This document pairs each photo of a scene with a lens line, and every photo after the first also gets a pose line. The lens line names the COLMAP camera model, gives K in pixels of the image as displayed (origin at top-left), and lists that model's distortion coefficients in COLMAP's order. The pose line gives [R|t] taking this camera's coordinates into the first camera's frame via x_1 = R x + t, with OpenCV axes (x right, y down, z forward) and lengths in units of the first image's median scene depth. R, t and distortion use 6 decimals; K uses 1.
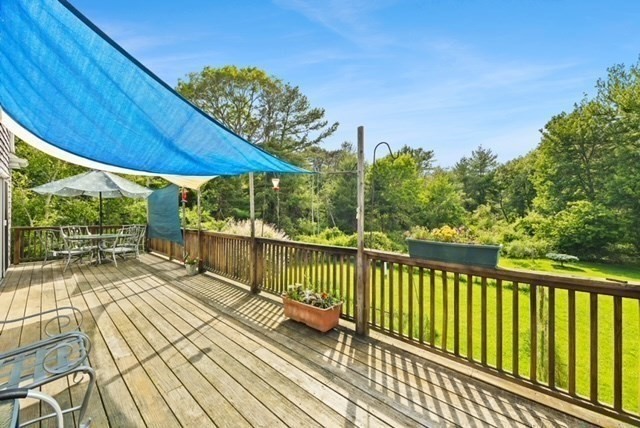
lens RADIAL K [[244.6, 0, 320.0], [0, 244.6, 214.0], [0, 0, 1]] dist [-0.000450, -0.000005]
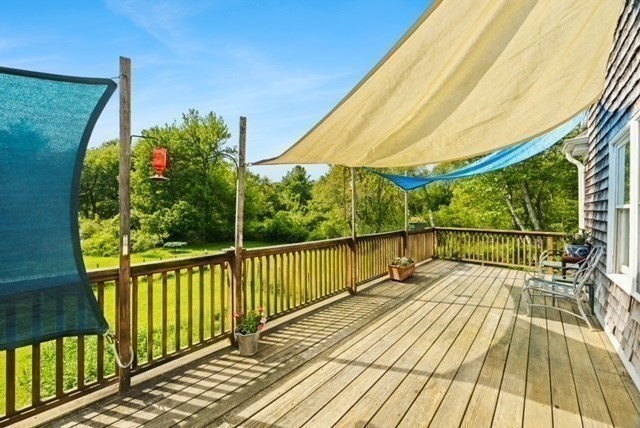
lens RADIAL K [[244.6, 0, 320.0], [0, 244.6, 214.0], [0, 0, 1]] dist [-0.000450, -0.000005]
pose [[0.011350, 0.001716, 0.999934, -0.143307], [-0.010971, 0.999939, -0.001591, 0.007206], [-0.999875, -0.010952, 0.011368, 0.144480]]
